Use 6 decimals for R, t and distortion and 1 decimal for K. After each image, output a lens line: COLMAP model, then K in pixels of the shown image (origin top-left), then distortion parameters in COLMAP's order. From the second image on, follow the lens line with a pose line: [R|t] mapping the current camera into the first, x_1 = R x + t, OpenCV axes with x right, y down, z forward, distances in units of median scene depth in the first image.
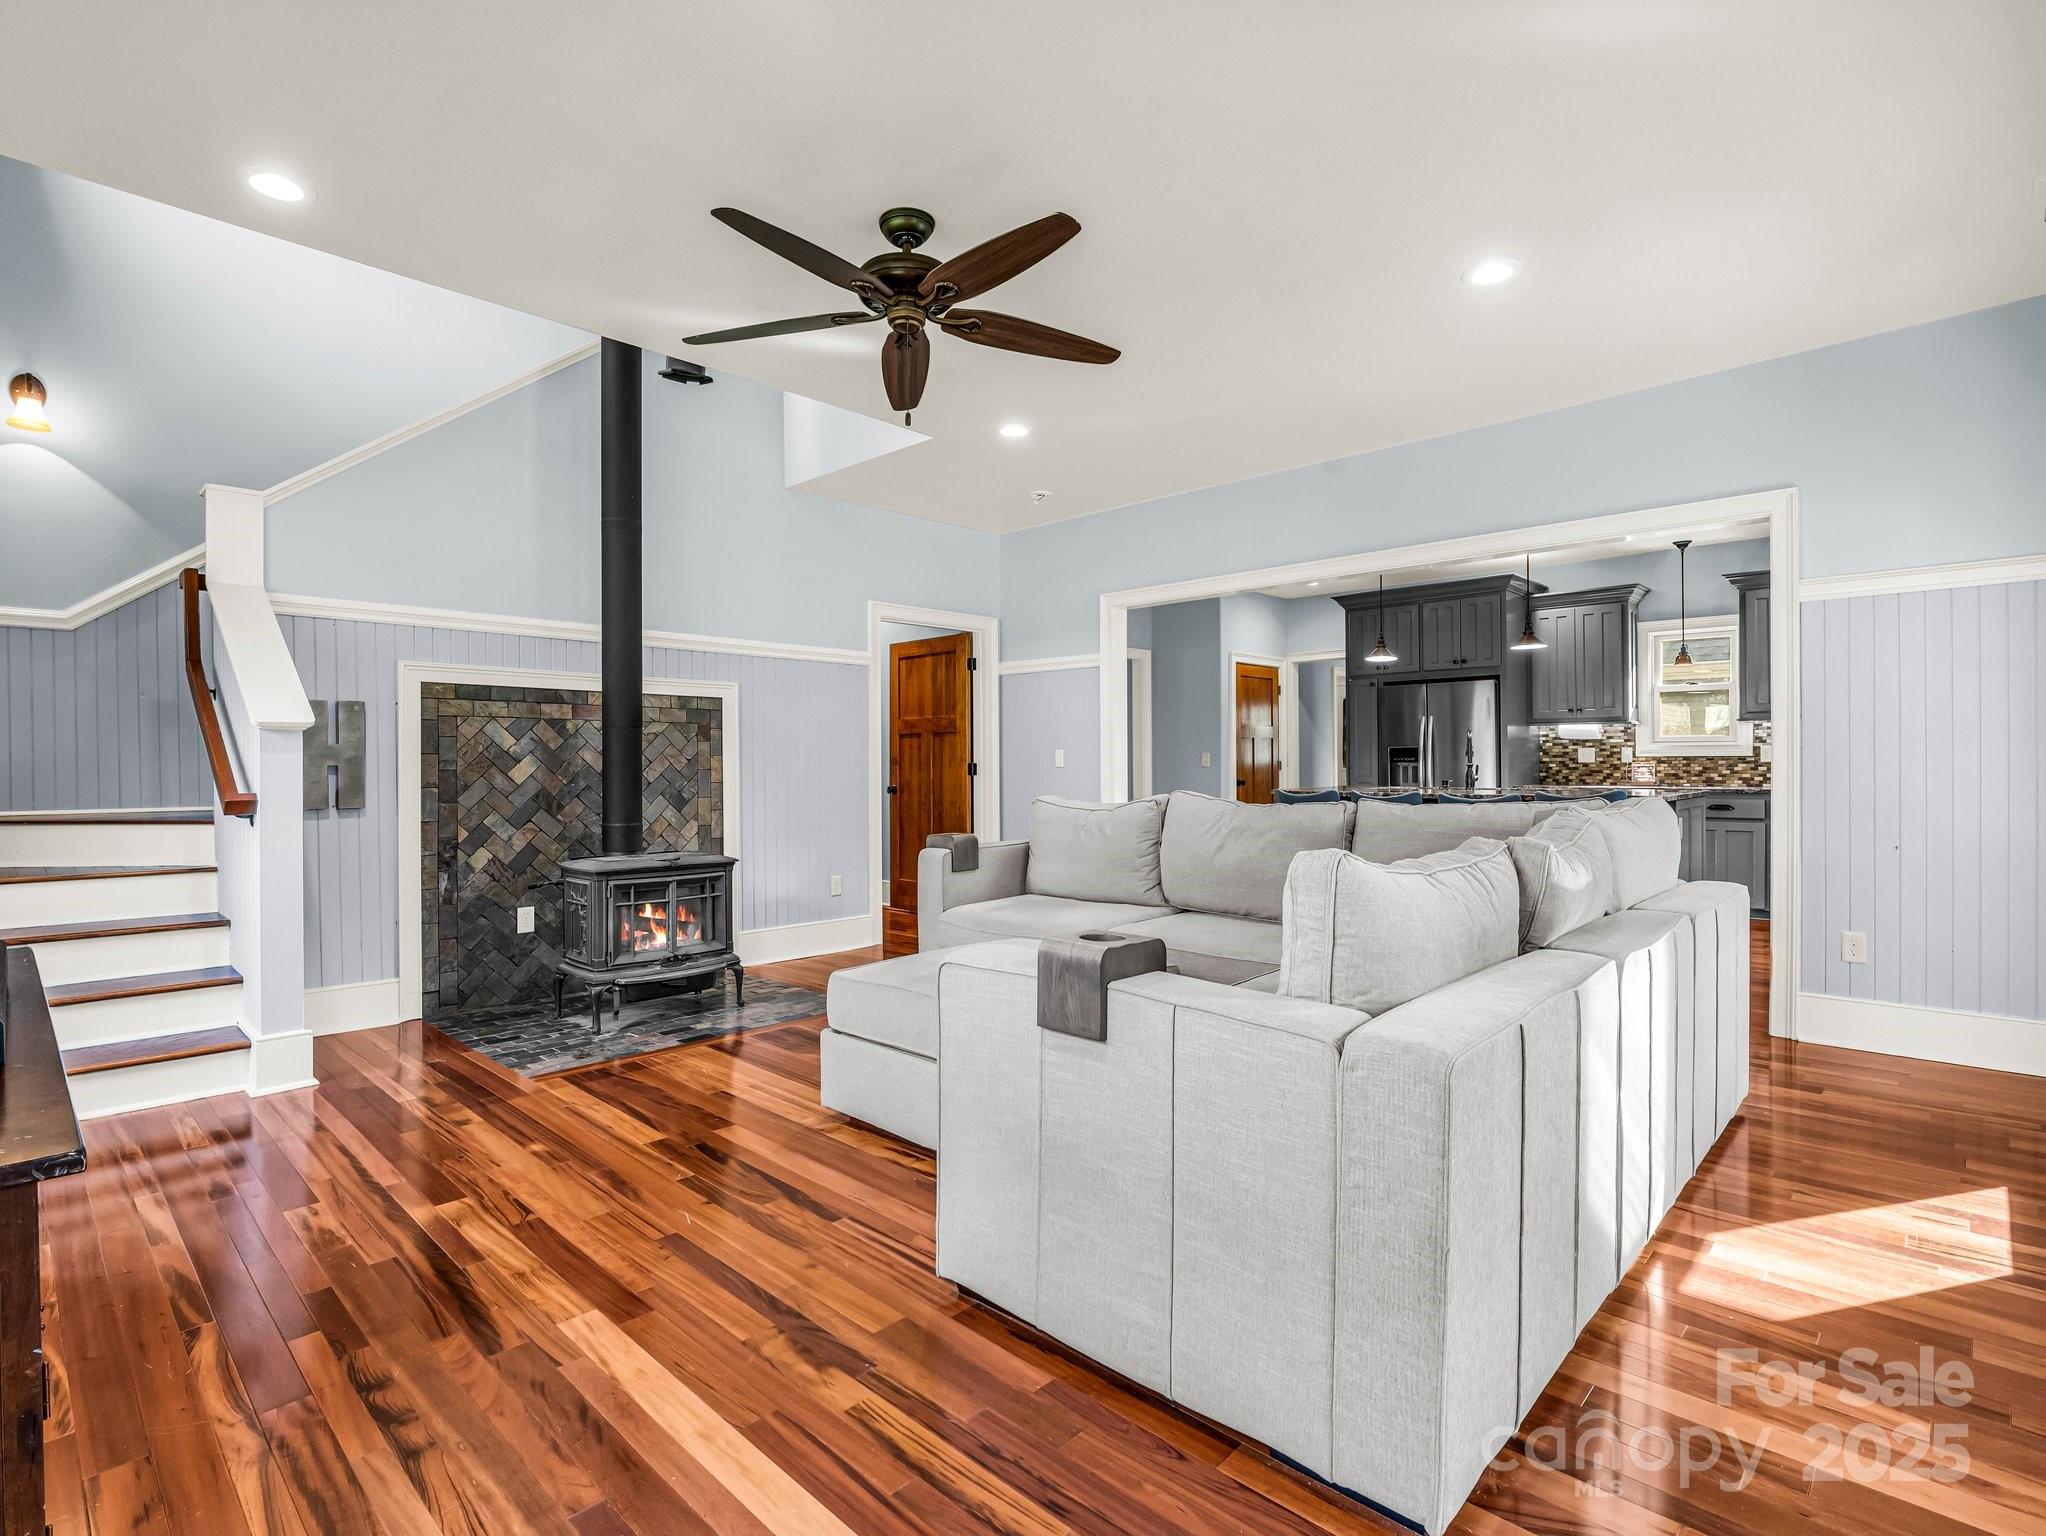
lens RADIAL K [[1029.4, 0, 1029.7], [0, 1029.4, 774.6], [0, 0, 1]] dist [-0.014914, -0.000571]
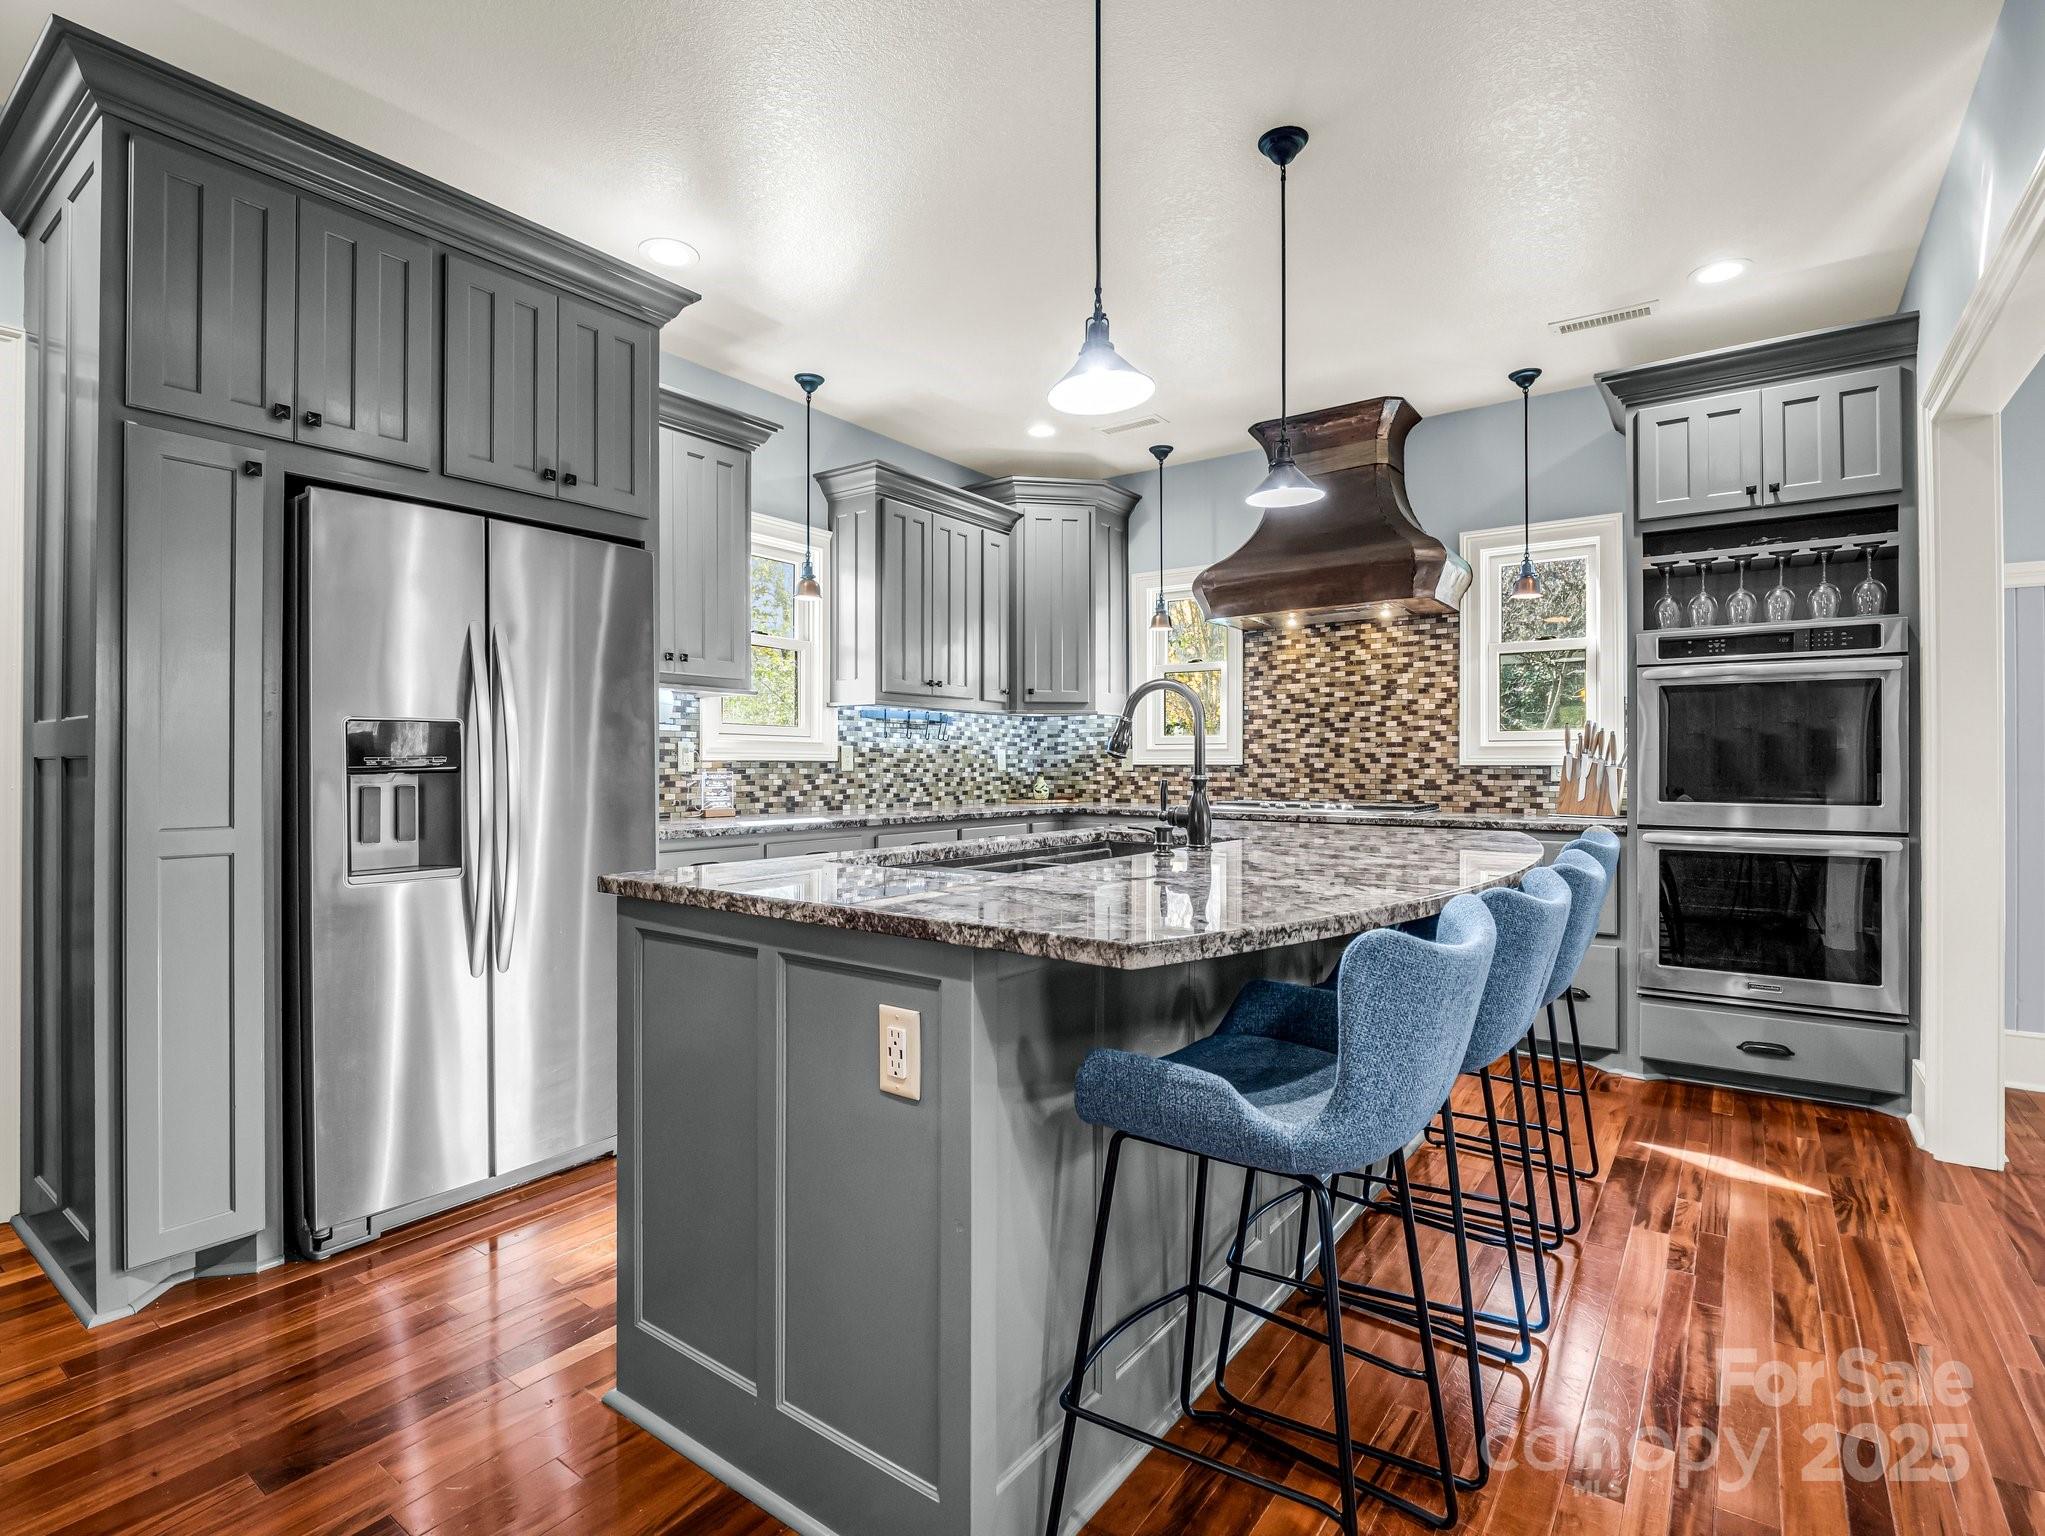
lens RADIAL K [[1028.9, 0, 912.8], [0, 1028.9, 759.9], [0, 0, 1]] dist [-0.014914, -0.000571]
pose [[-0.088566, 0.009890, 0.996021, 0.074233], [0.011544, 0.999894, -0.008902, -0.012531], [-0.996003, 0.010709, -0.088670, 0.985332]]
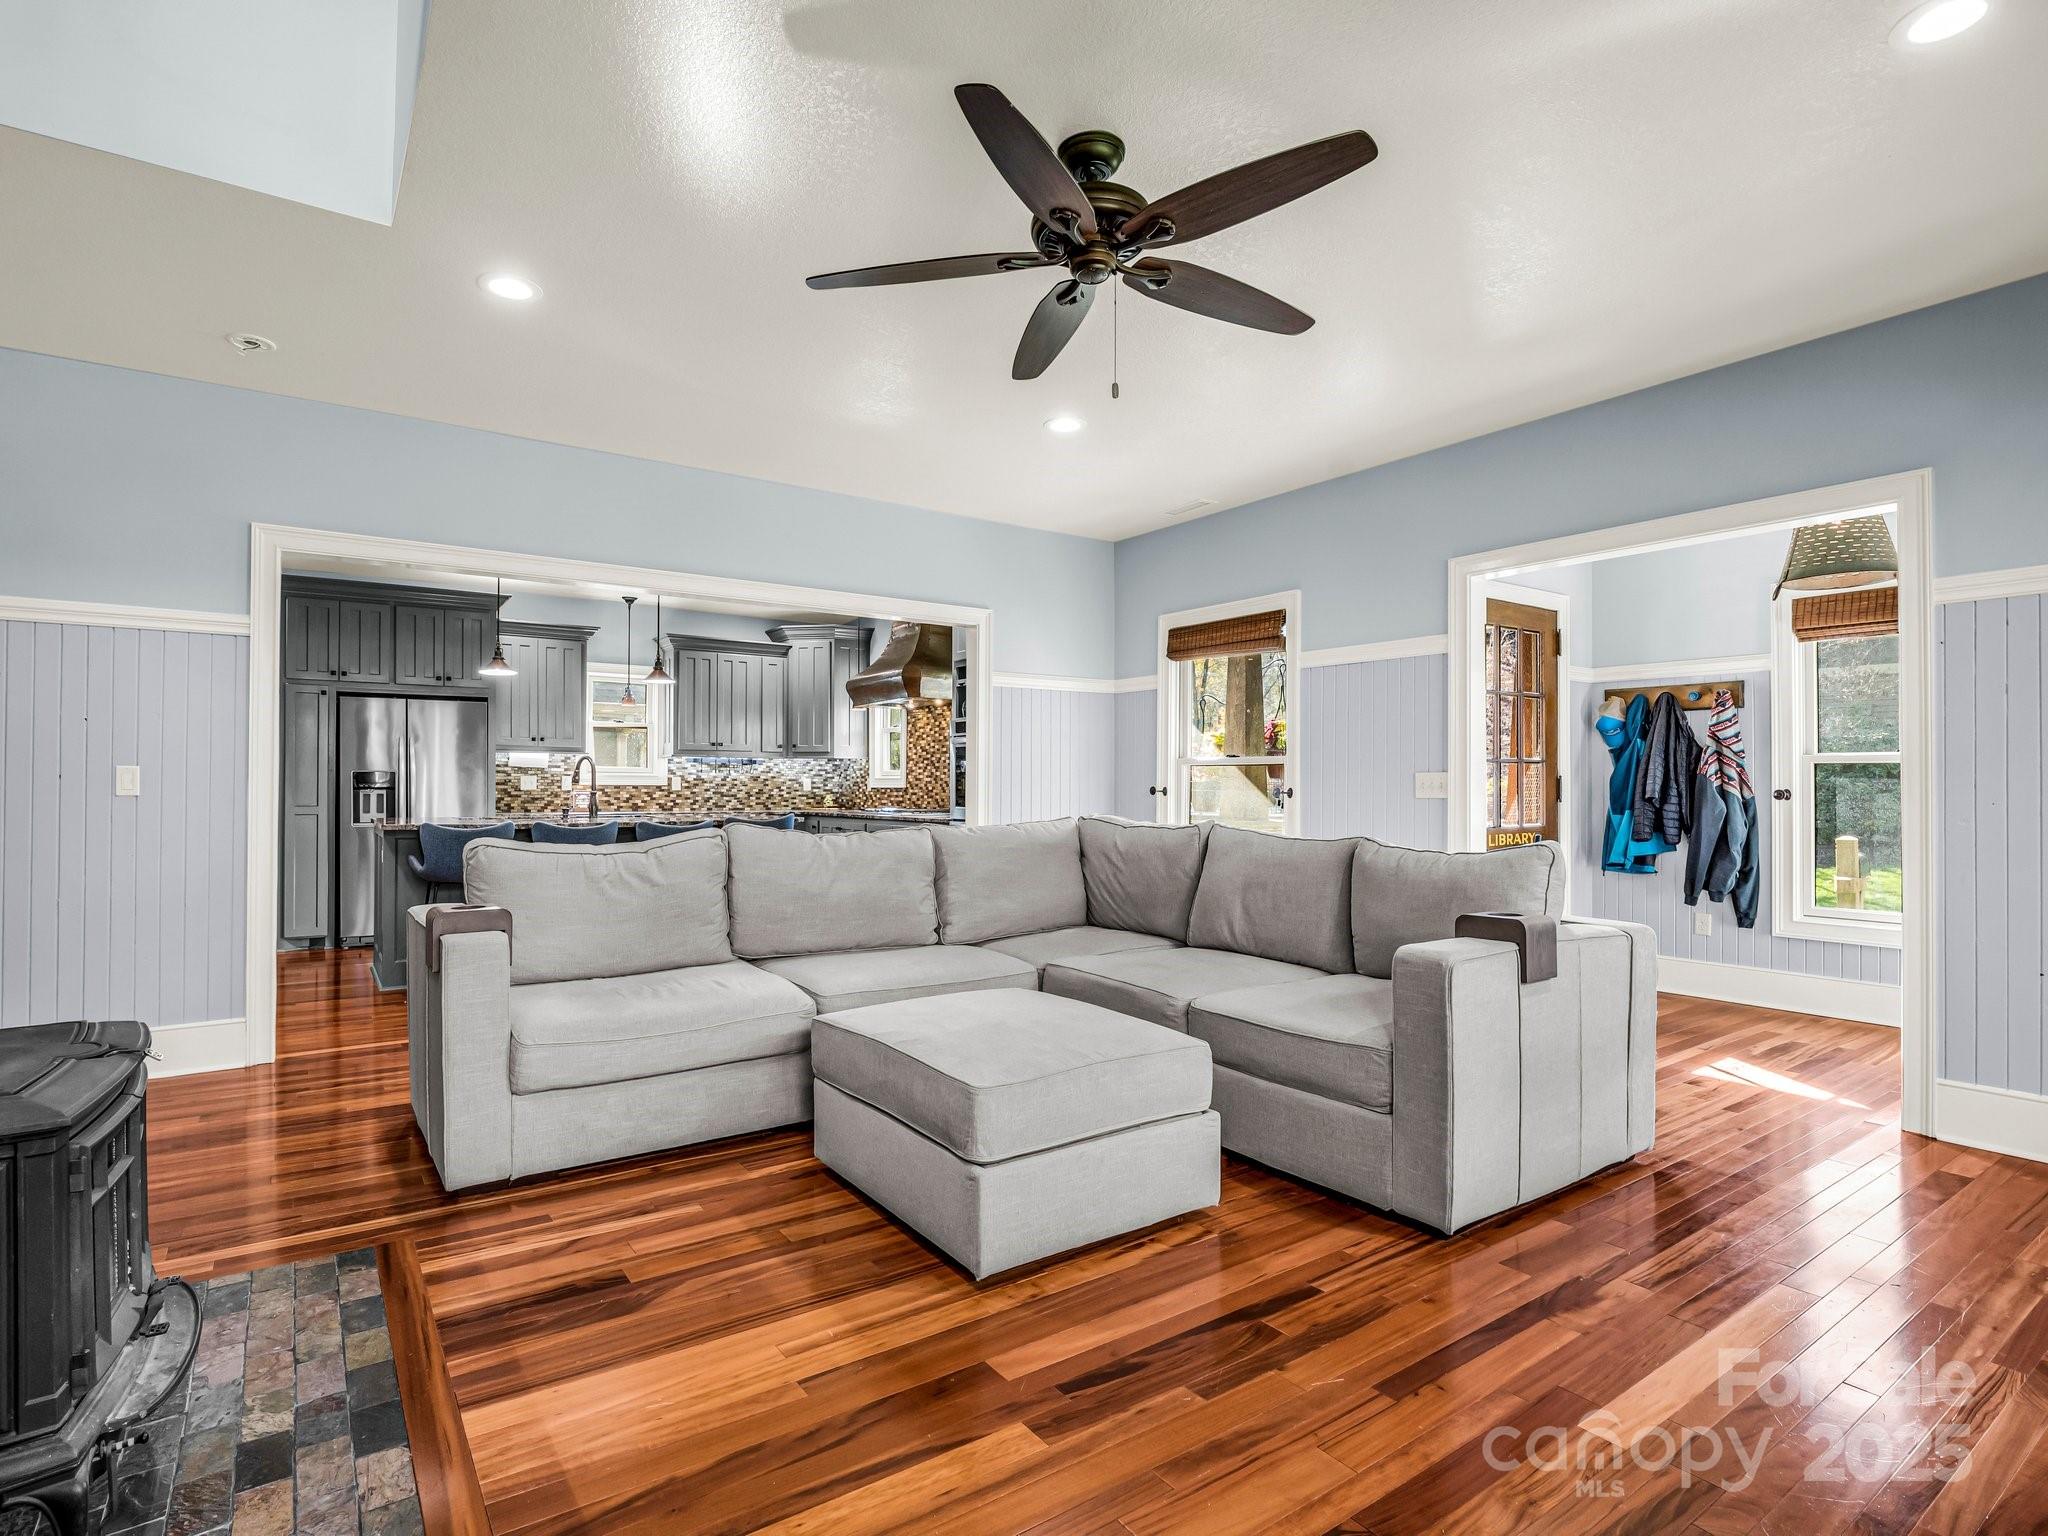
lens RADIAL K [[1030.4, 0, 974.8], [0, 1030.4, 776.0], [0, 0, 1]] dist [-0.014914, -0.000571]
pose [[0.206134, 0.016374, 0.978387, -0.400480], [0.007906, 0.999799, -0.018398, -0.003698], [-0.978492, 0.011527, 0.205963, 0.382353]]
